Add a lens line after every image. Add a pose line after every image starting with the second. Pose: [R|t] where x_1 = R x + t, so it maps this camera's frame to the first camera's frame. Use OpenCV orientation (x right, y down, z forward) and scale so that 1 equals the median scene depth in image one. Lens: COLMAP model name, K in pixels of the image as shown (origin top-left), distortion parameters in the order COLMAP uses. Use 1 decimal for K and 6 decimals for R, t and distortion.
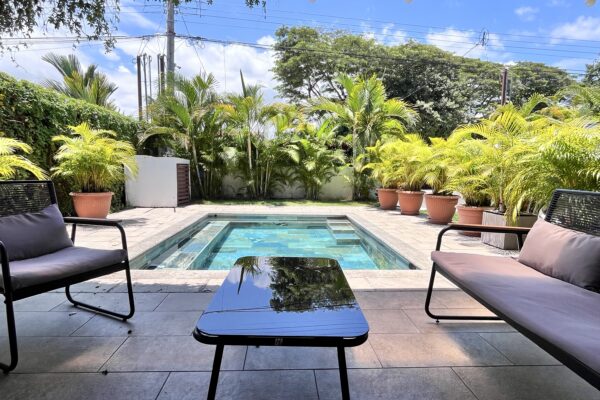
lens RADIAL K [[327.8, 0, 302.1], [0, 327.8, 201.4], [0, 0, 1]] dist [-0.001654, 0.000956]
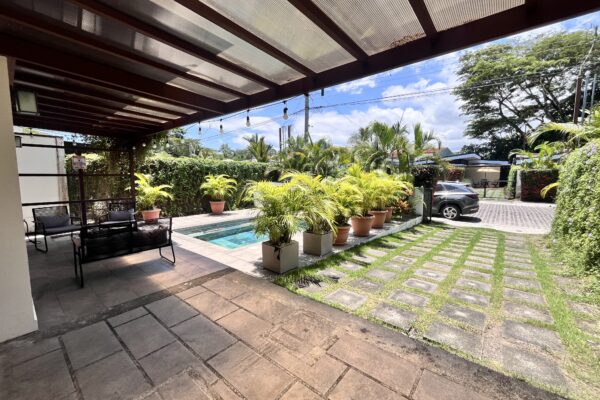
lens RADIAL K [[245.1, 0, 297.7], [0, 245.1, 198.8], [0, 0, 1]] dist [-0.000274, -0.000886]
pose [[0.721814, 0.038469, -0.691017, 0.605485], [-0.049664, 0.998759, 0.003724, -0.047385], [0.690303, 0.031631, 0.722829, 0.057789]]
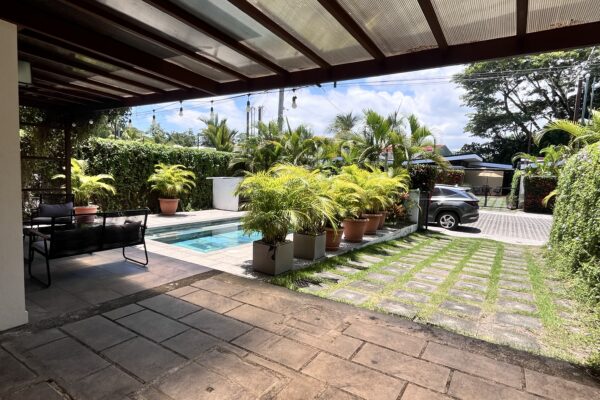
lens RADIAL K [[327.8, 0, 297.1], [0, 327.8, 201.9], [0, 0, 1]] dist [-0.001654, 0.000956]
pose [[0.803320, 0.059442, -0.592574, 0.621129], [-0.080960, 0.996669, -0.009776, -0.028441], [0.590019, 0.055828, 0.805457, -0.047402]]
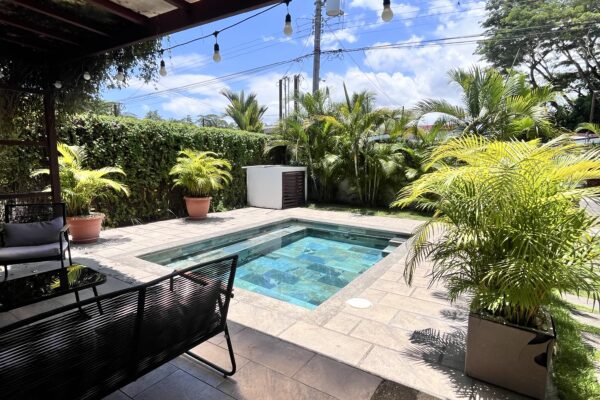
lens RADIAL K [[327.8, 0, 296.1], [0, 327.8, 200.9], [0, 0, 1]] dist [-0.001654, 0.000956]
pose [[0.803611, 0.062215, -0.591894, 0.299896], [-0.053831, 0.998043, 0.031820, -0.044651], [0.592715, 0.006291, 0.805388, 0.075375]]
